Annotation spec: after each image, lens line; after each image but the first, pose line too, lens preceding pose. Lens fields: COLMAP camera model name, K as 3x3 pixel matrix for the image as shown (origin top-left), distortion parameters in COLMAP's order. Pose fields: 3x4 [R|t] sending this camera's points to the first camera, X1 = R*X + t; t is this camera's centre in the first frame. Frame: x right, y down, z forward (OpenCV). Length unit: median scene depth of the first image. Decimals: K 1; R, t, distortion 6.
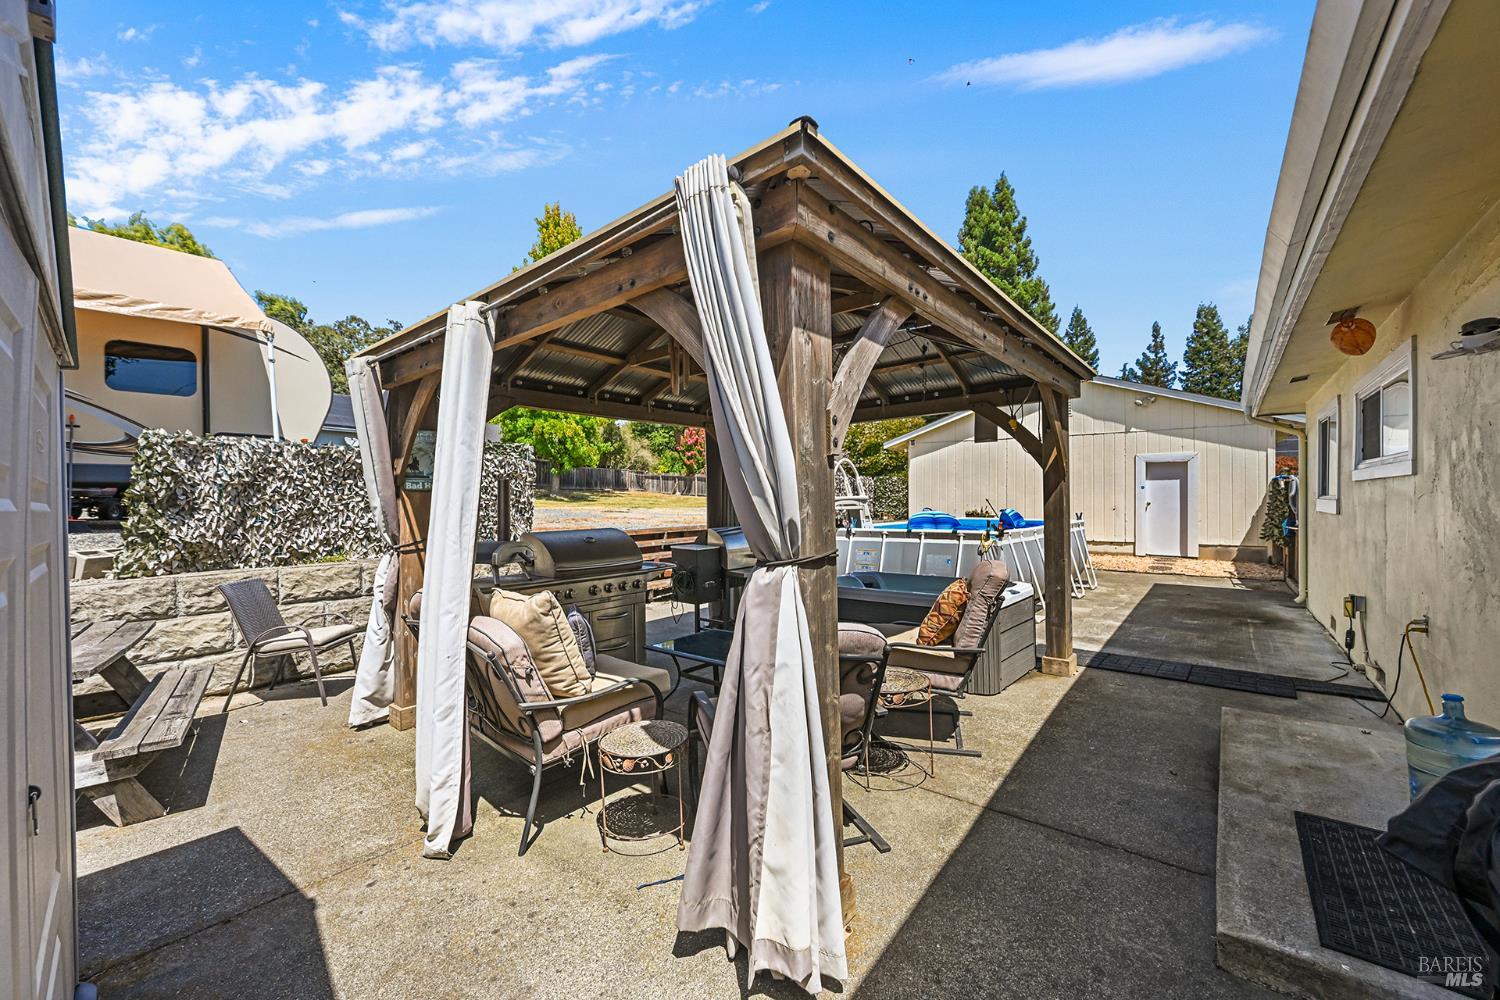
lens RADIAL K [[591.2, 0, 750.0], [0, 591.2, 500.0], [0, 0, 1]] dist [0.000777, -0.000002]
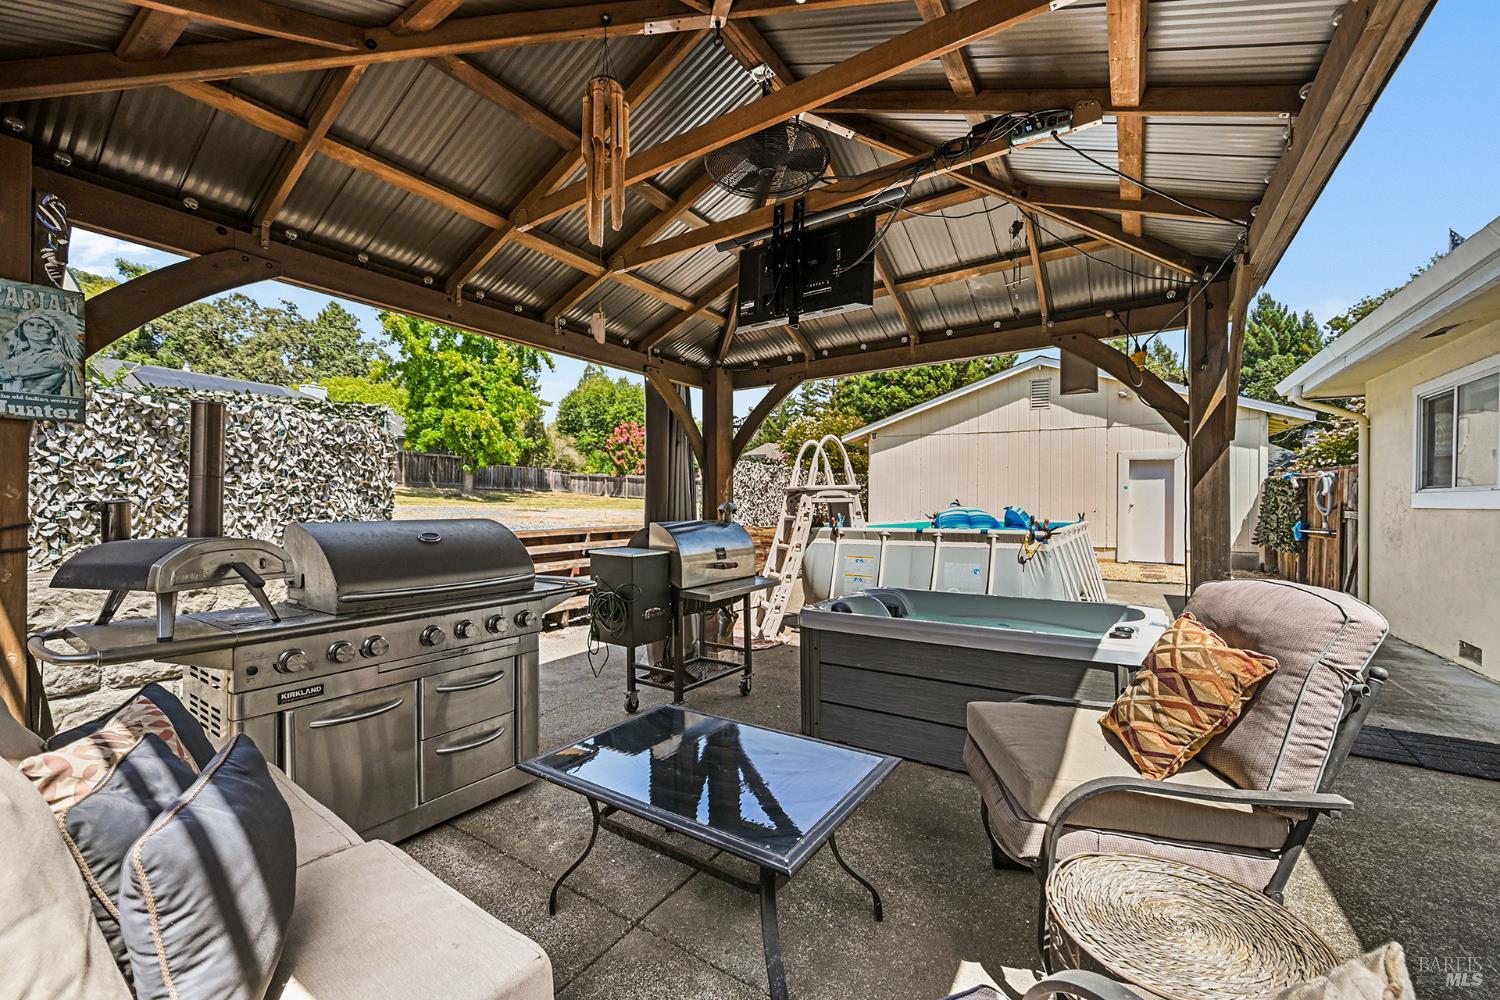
lens RADIAL K [[591.2, 0, 750.0], [0, 591.2, 500.0], [0, 0, 1]] dist [0.000777, -0.000002]
pose [[0.993237, 0.011576, 0.115522, -0.023206], [-0.010465, 0.999893, -0.010215, 0.017851], [-0.115628, 0.008937, 0.993252, 0.218987]]
